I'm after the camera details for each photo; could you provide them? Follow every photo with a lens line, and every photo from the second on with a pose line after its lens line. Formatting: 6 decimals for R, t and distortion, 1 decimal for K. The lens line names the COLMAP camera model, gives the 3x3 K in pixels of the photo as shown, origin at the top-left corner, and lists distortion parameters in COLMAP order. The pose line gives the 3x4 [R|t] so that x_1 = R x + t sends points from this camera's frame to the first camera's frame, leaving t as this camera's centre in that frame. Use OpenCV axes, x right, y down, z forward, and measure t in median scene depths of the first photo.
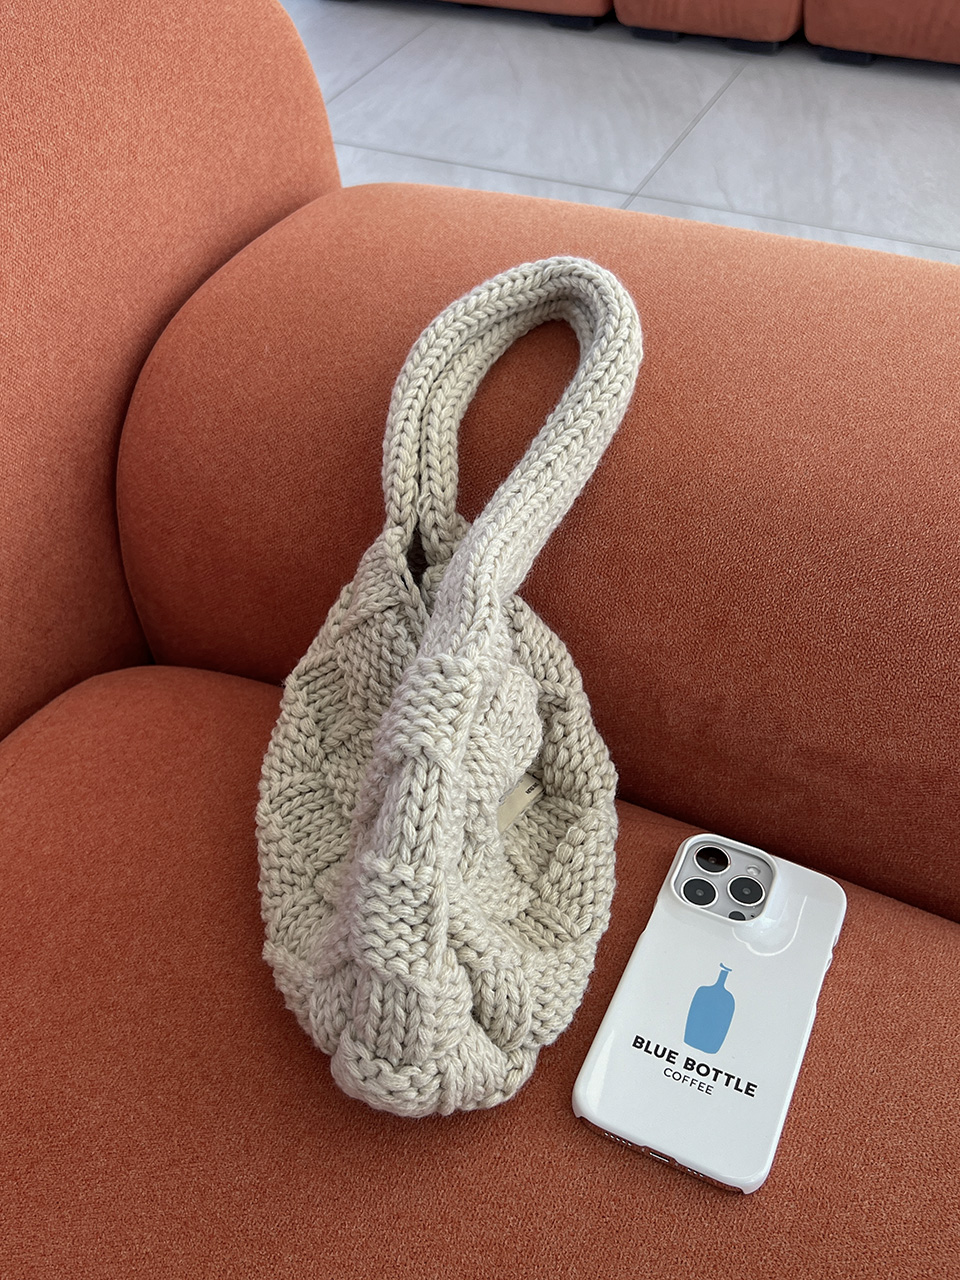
lens RADIAL K [[1233.5, 0, 483.6], [0, 1233.5, 635.0], [0, 0, 1]] dist [0.015360, 0.000000]
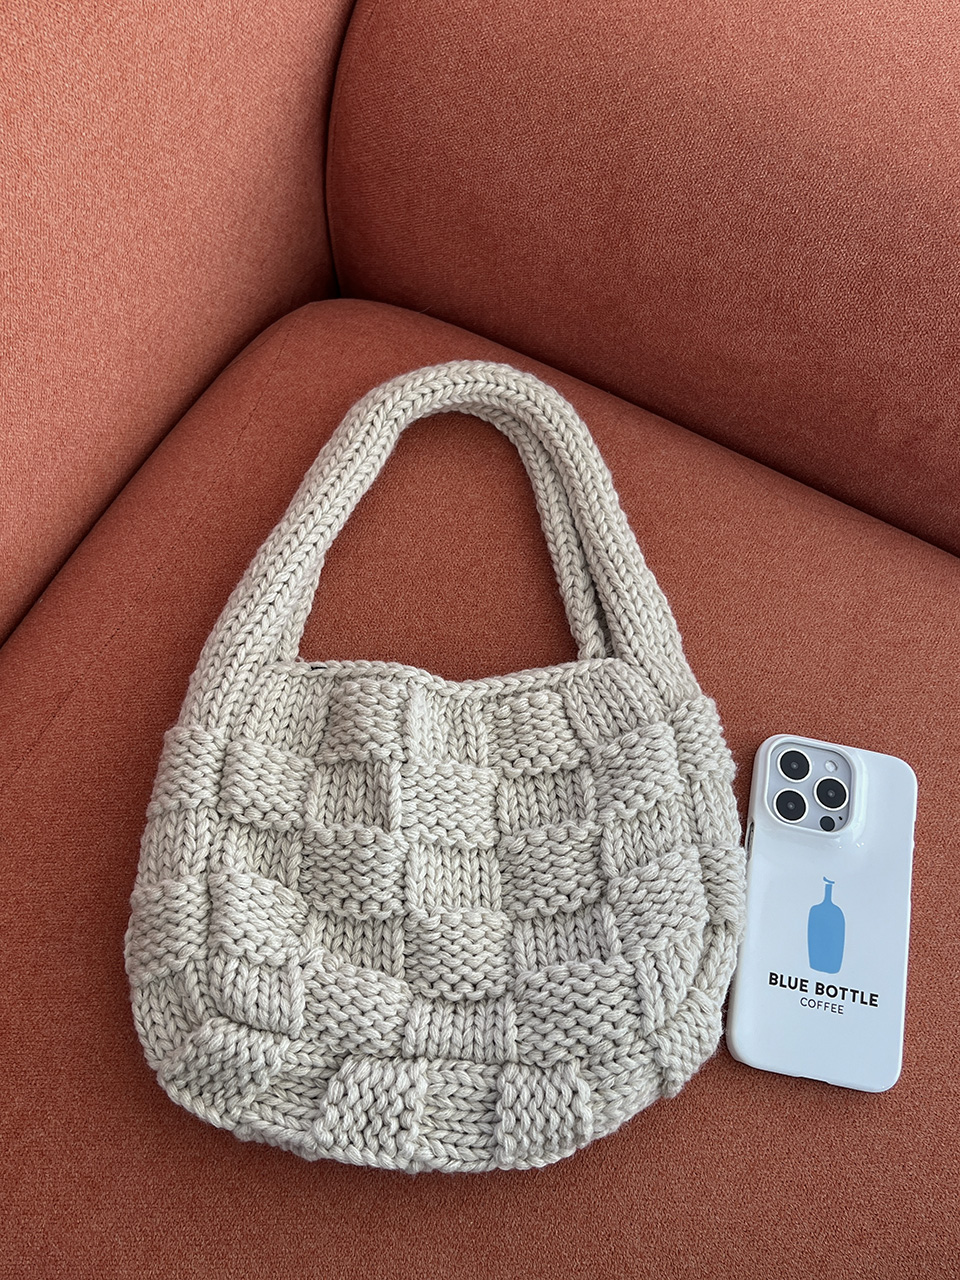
lens RADIAL K [[1233.5, 0, 487.0], [0, 1233.5, 651.5], [0, 0, 1]] dist [0.015360, 0.000000]
pose [[0.996382, 0.071407, 0.046088, -0.197122], [-0.083971, 0.910802, 0.404214, -0.139416], [-0.013113, -0.406621, 0.913503, -0.055452]]
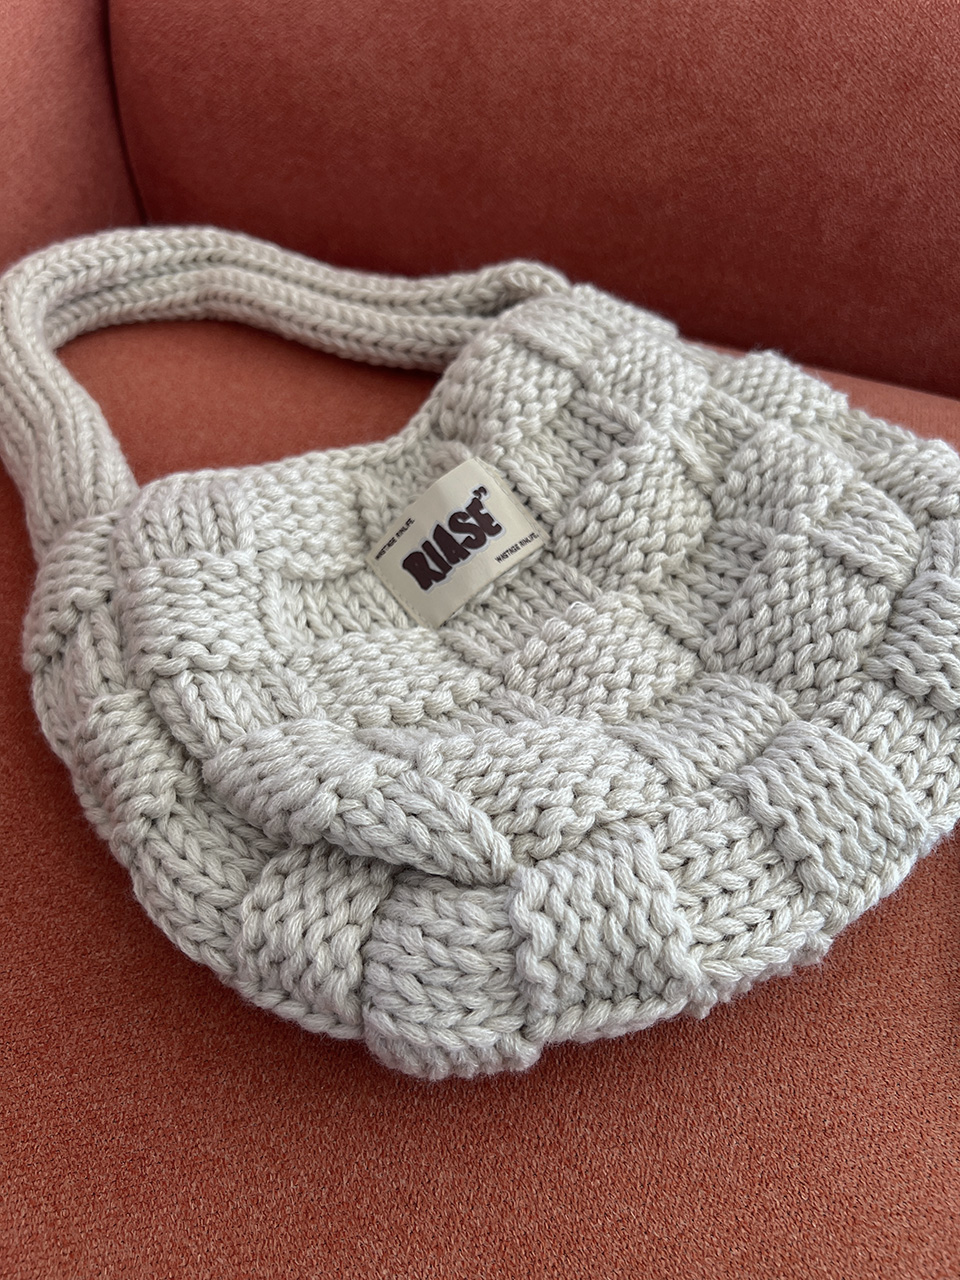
lens RADIAL K [[972.3, 0, 492.1], [0, 972.3, 642.8], [0, 0, 1]] dist [0.039415, -0.058505]
pose [[0.992931, -0.068781, 0.096728, -0.139525], [0.049116, 0.980030, 0.192687, 0.174838], [-0.108049, -0.186574, 0.976481, 0.268839]]
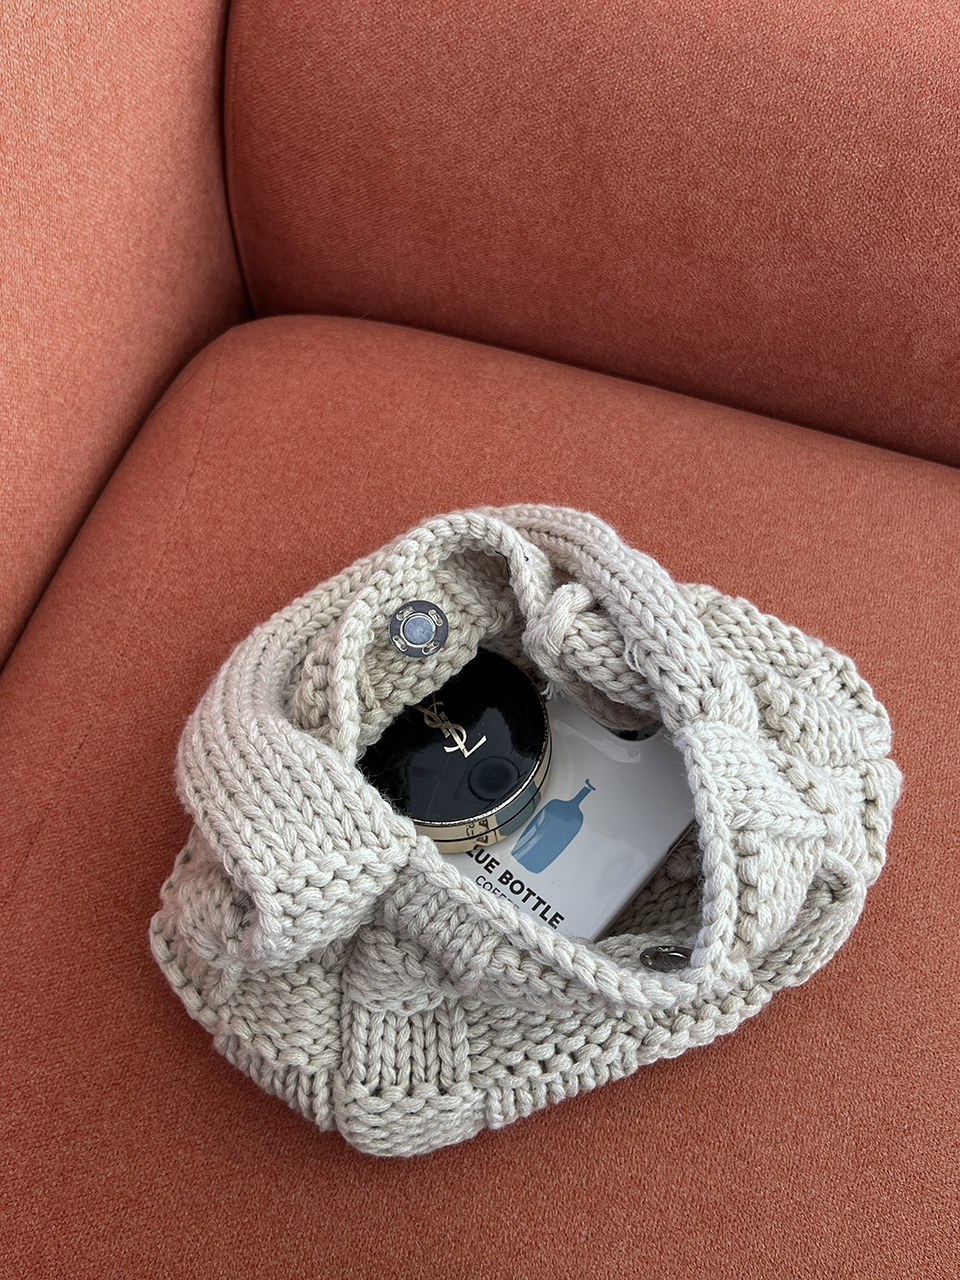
lens RADIAL K [[1233.5, 0, 479.7], [0, 1233.5, 640.0], [0, 0, 1]] dist [0.015360, 0.000000]
pose [[0.986995, -0.103735, 0.122801, -0.277664], [0.052816, 0.930774, 0.361761, -0.076380], [-0.151827, -0.350571, 0.924148, 0.077349]]
